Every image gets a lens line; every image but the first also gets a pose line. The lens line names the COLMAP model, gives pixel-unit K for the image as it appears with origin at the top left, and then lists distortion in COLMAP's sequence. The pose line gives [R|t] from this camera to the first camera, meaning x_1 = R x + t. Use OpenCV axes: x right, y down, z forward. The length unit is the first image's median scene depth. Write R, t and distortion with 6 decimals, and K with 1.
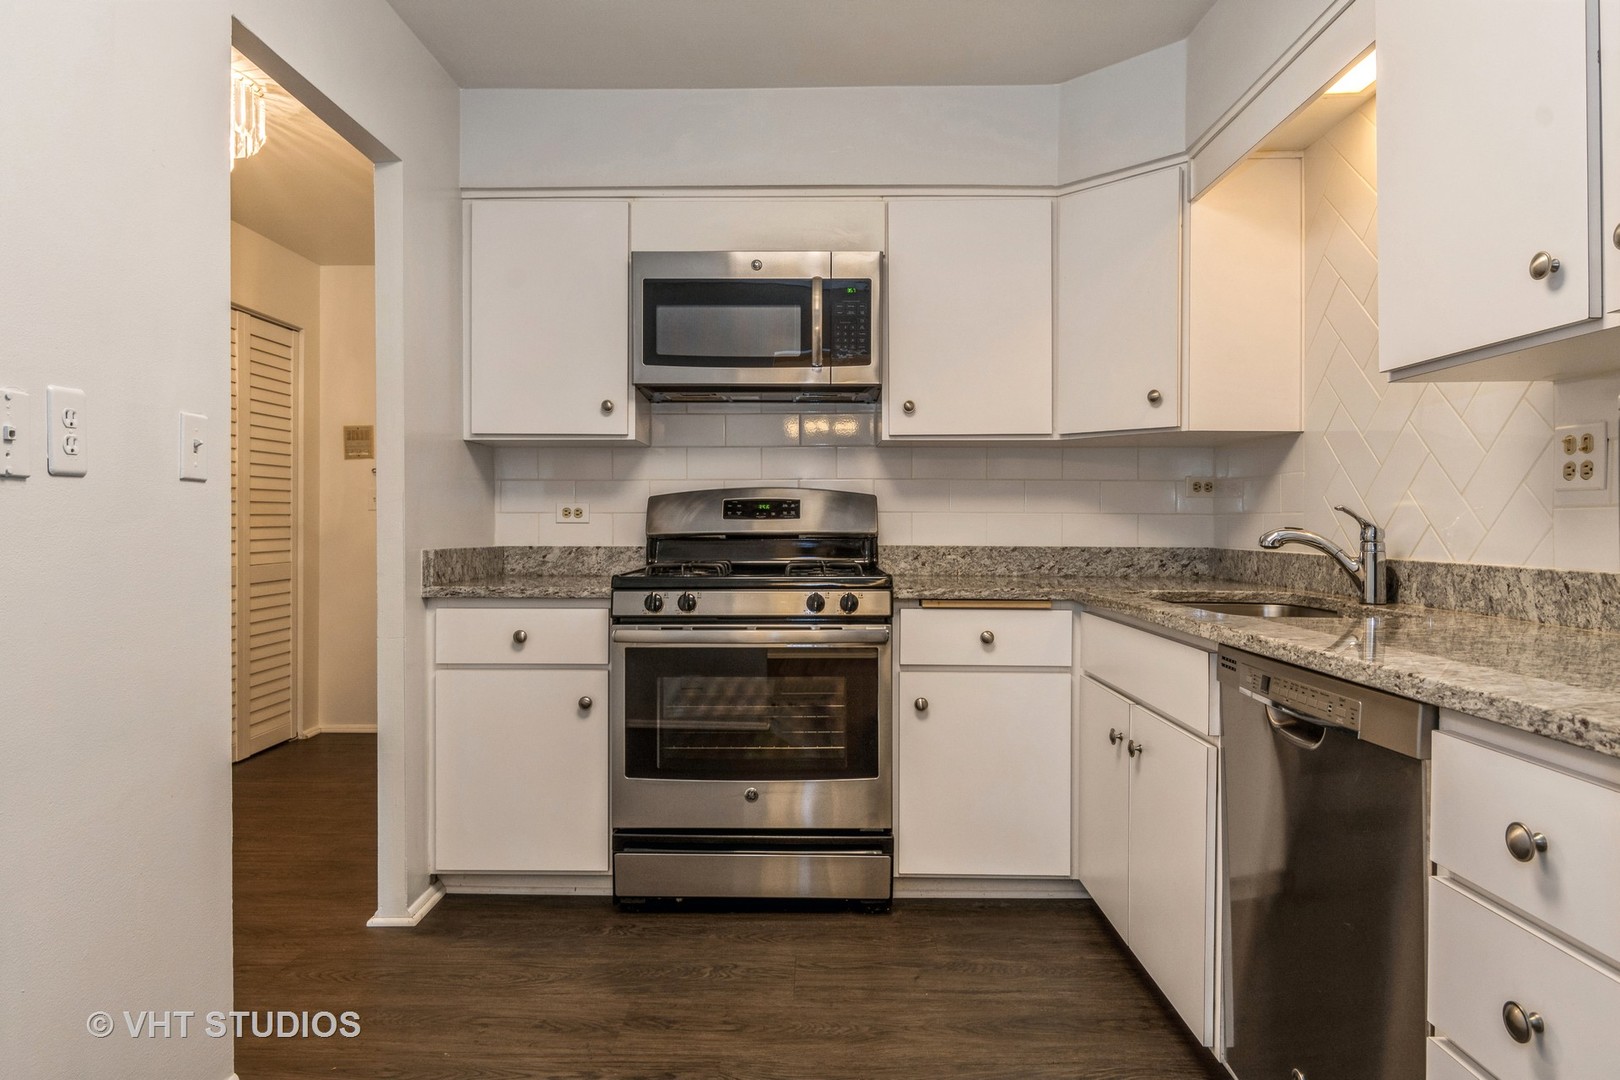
lens RADIAL K [[993.7, 0, 808.9], [0, 993.7, 531.3], [0, 0, 1]] dist [-0.007219, -0.000251]
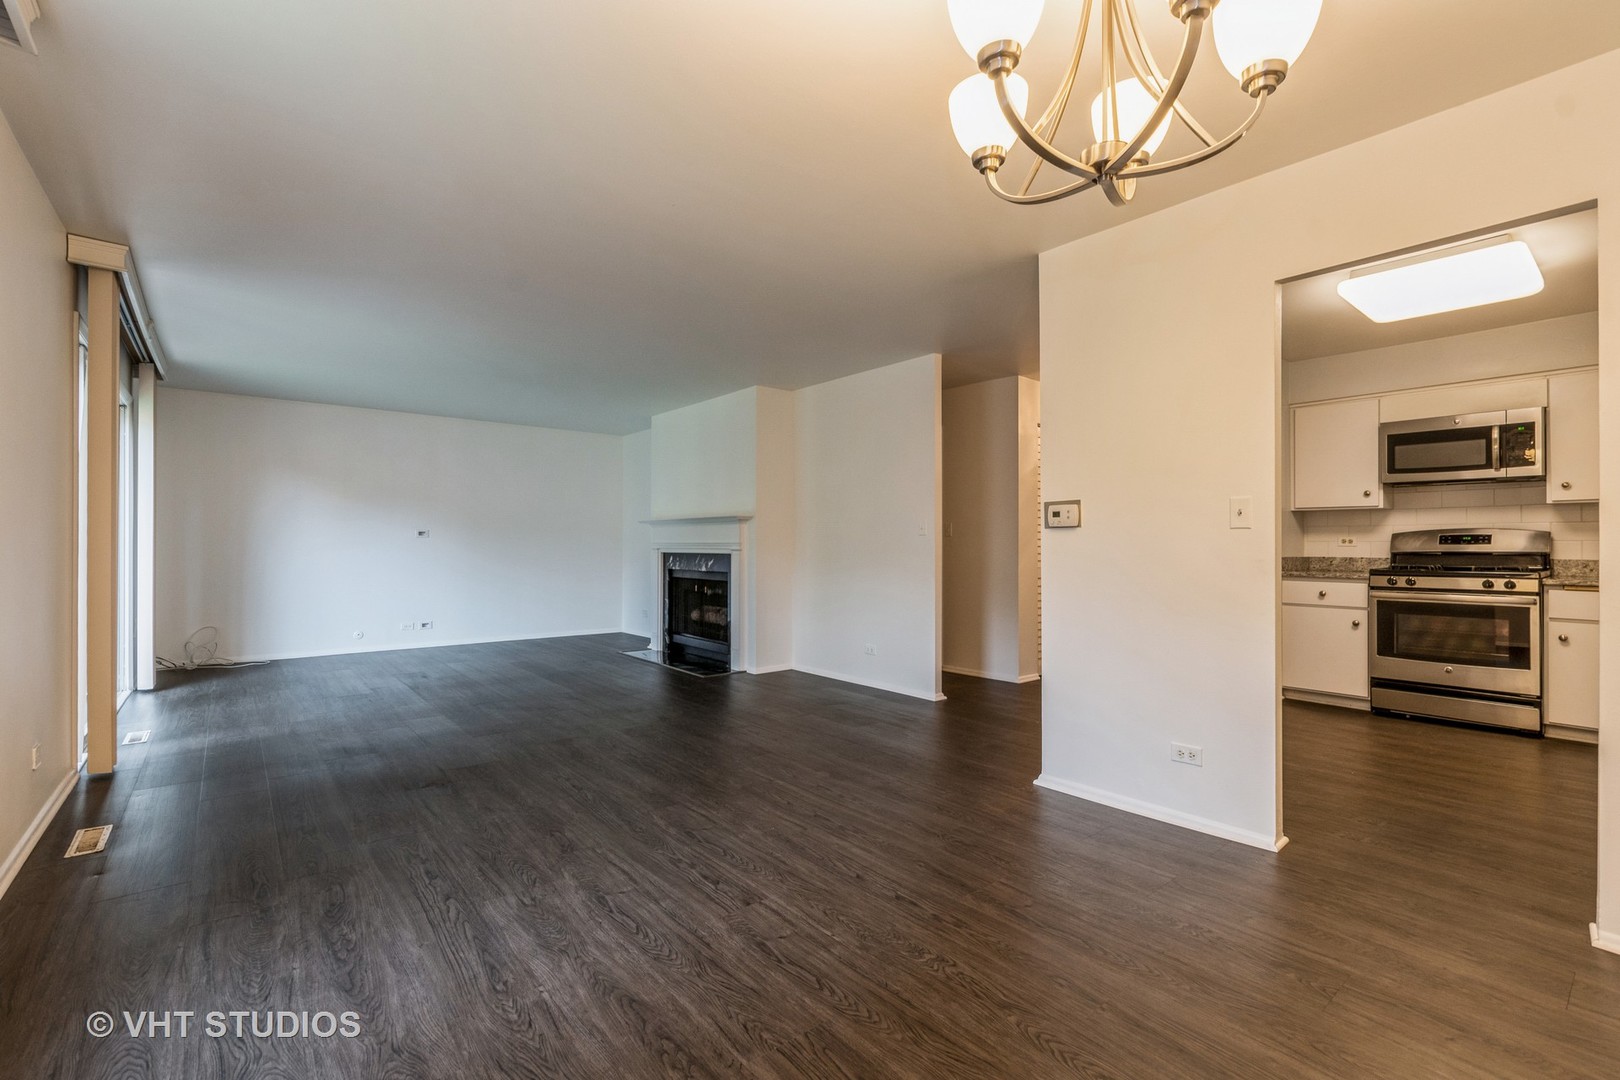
lens RADIAL K [[708.3, 0, 819.7], [0, 708.3, 536.7], [0, 0, 1]] dist [0.001897, 0.000876]
pose [[0.651926, -0.006899, -0.758251, 0.205142], [-0.008154, 0.999837, -0.016108, 0.005624], [0.758239, 0.016684, 0.651763, -0.979156]]
